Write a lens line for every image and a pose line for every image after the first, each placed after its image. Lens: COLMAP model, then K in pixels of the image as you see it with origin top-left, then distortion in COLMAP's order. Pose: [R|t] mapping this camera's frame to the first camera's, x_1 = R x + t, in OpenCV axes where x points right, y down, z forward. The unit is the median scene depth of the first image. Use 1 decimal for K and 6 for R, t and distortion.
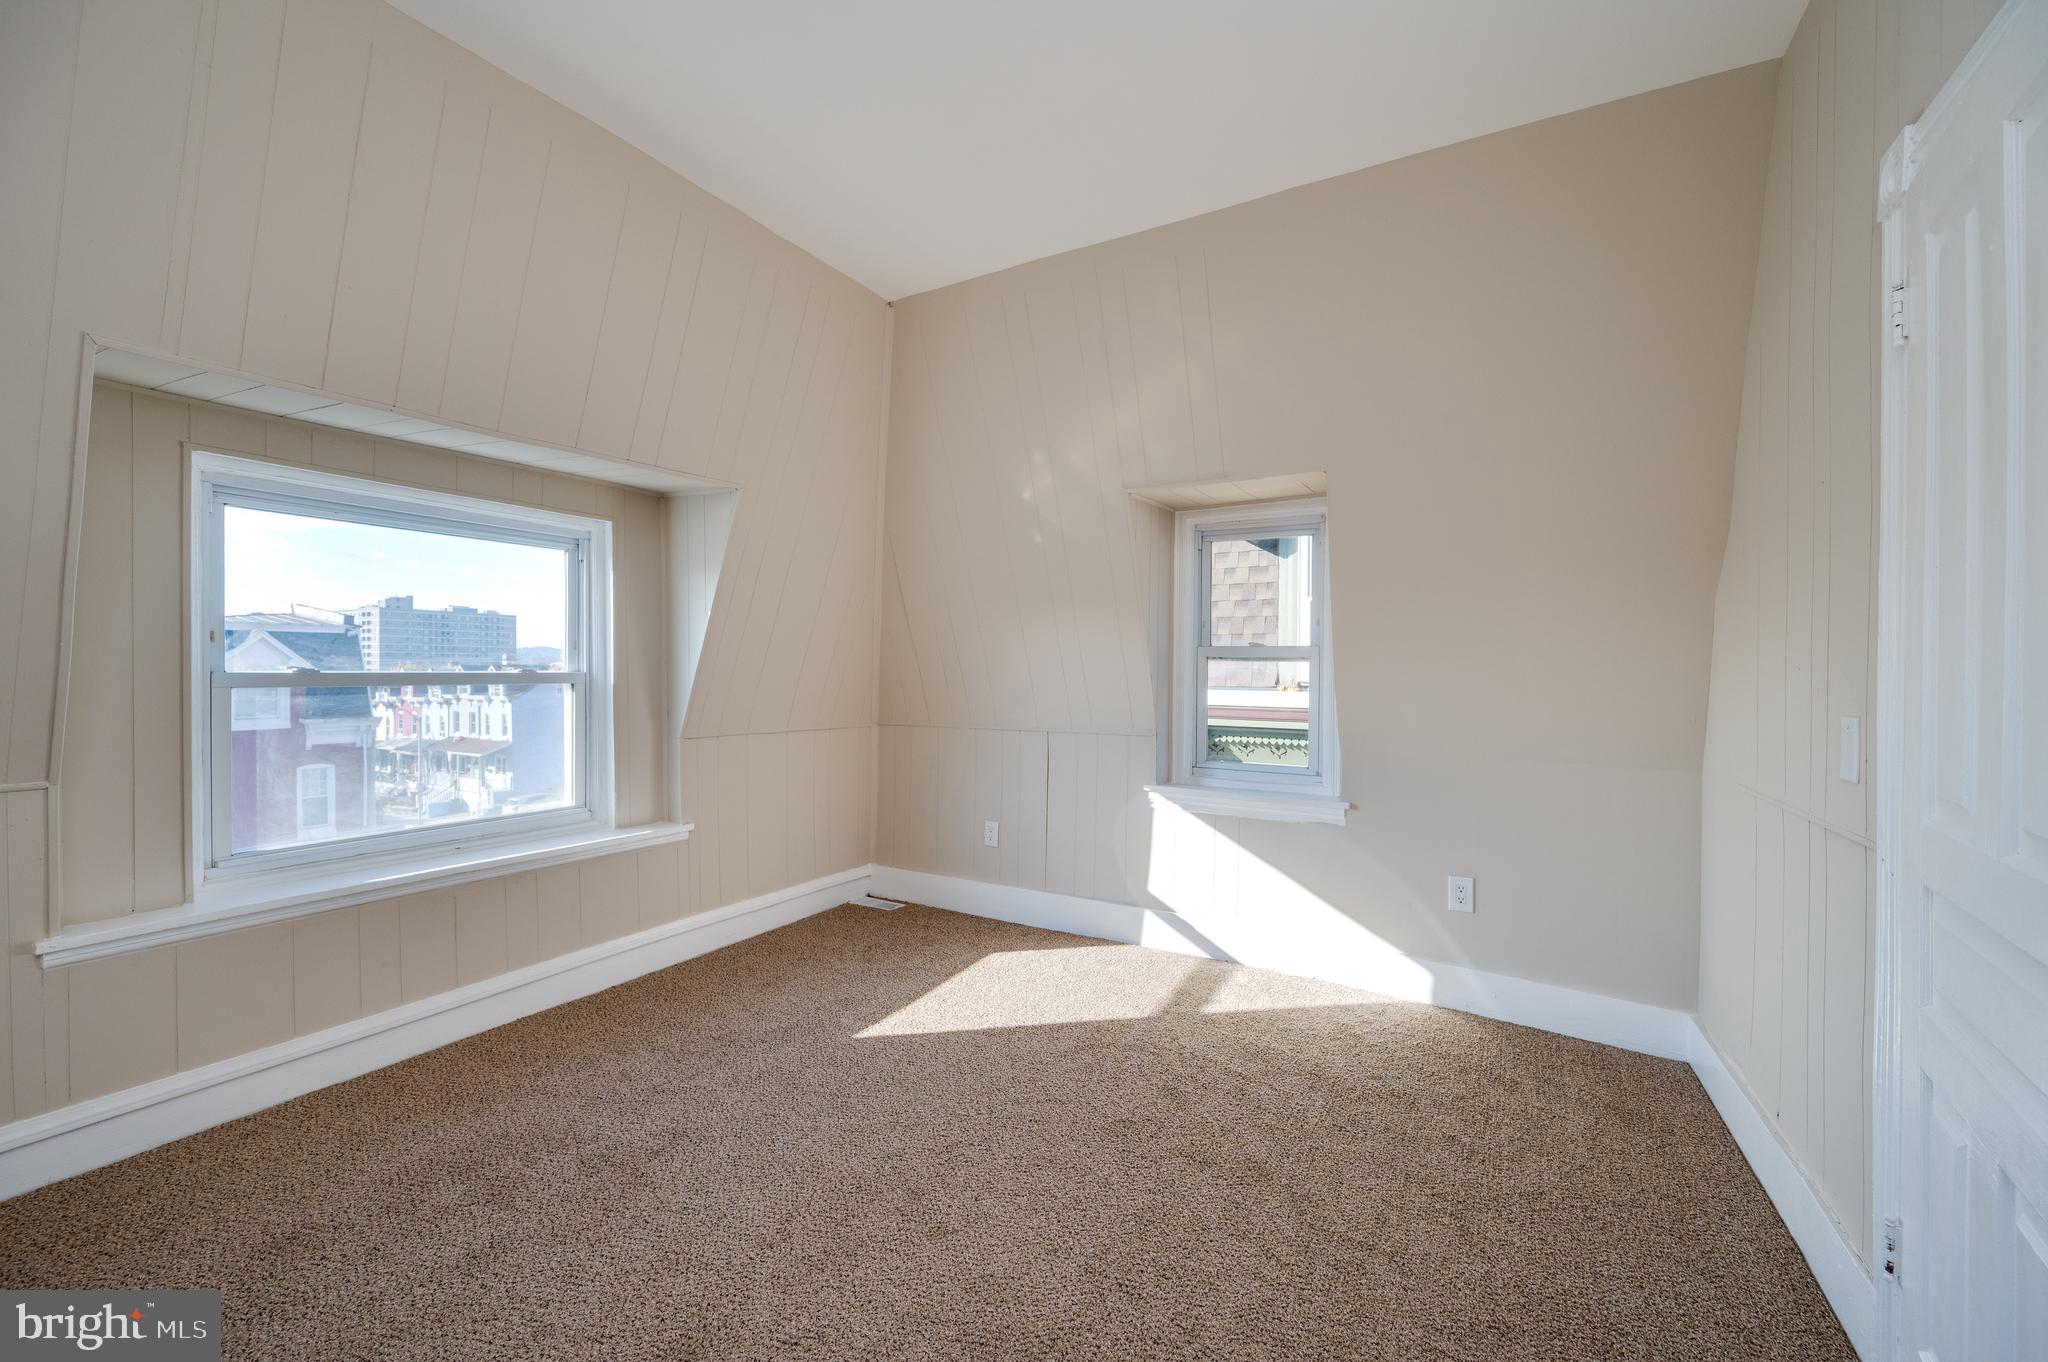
lens RADIAL K [[818.0, 0, 1045.1], [0, 818.0, 687.7], [0, 0, 1]] dist [-0.001637, -0.000082]
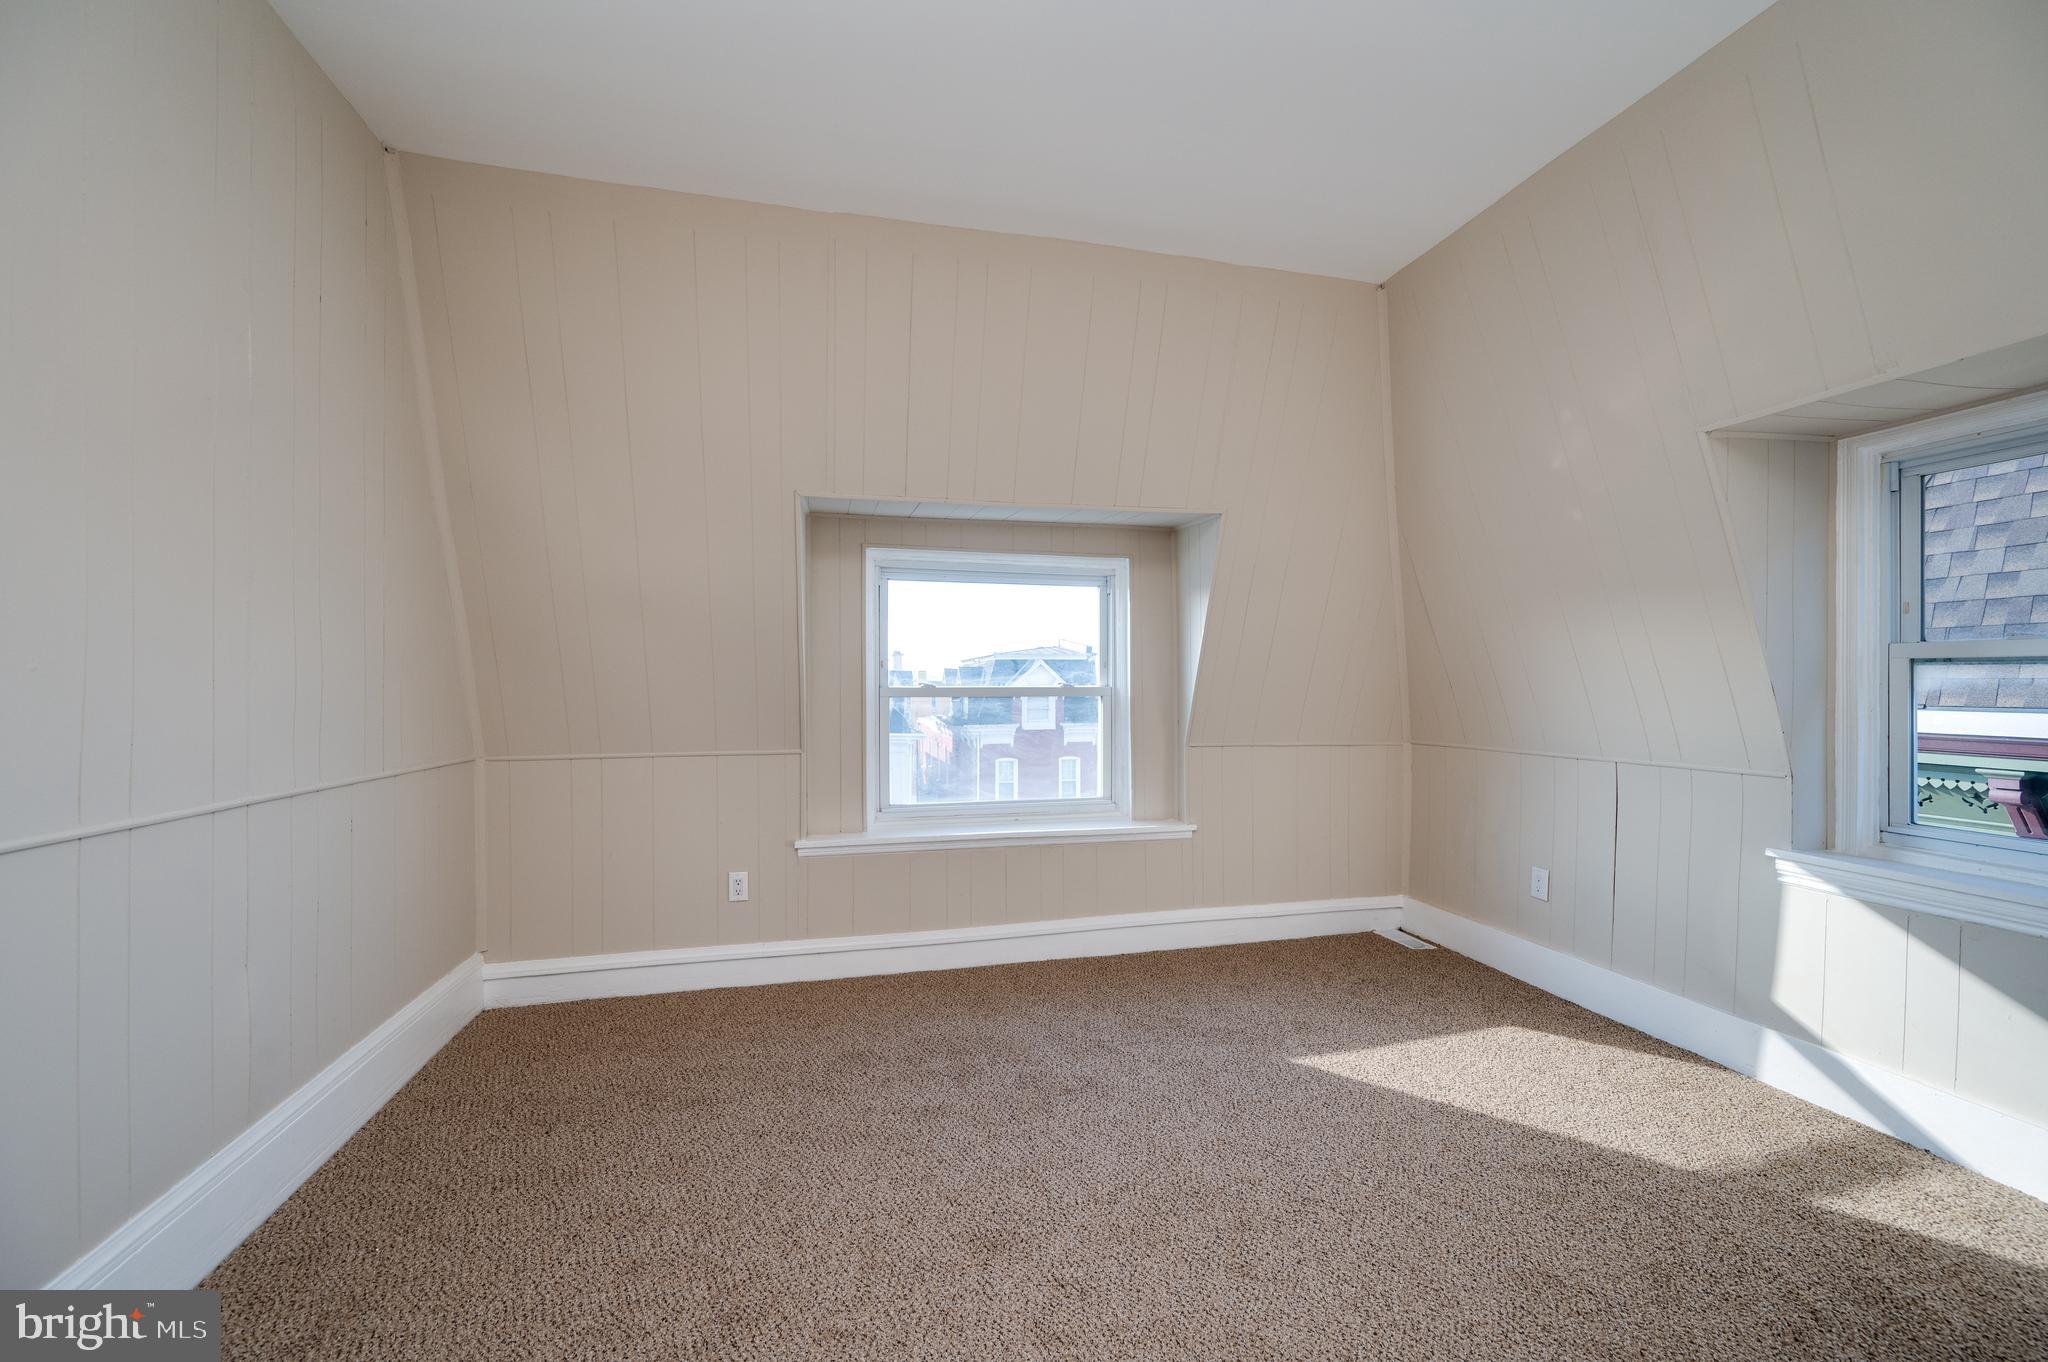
lens RADIAL K [[812.7, 0, 1024.4], [0, 812.7, 695.2], [0, 0, 1]] dist [0.000519, 0.000317]
pose [[0.690790, 0.003921, -0.723045, 0.204719], [-0.011510, 0.999918, -0.005574, 0.002126], [0.722964, 0.012173, 0.690778, 0.083874]]
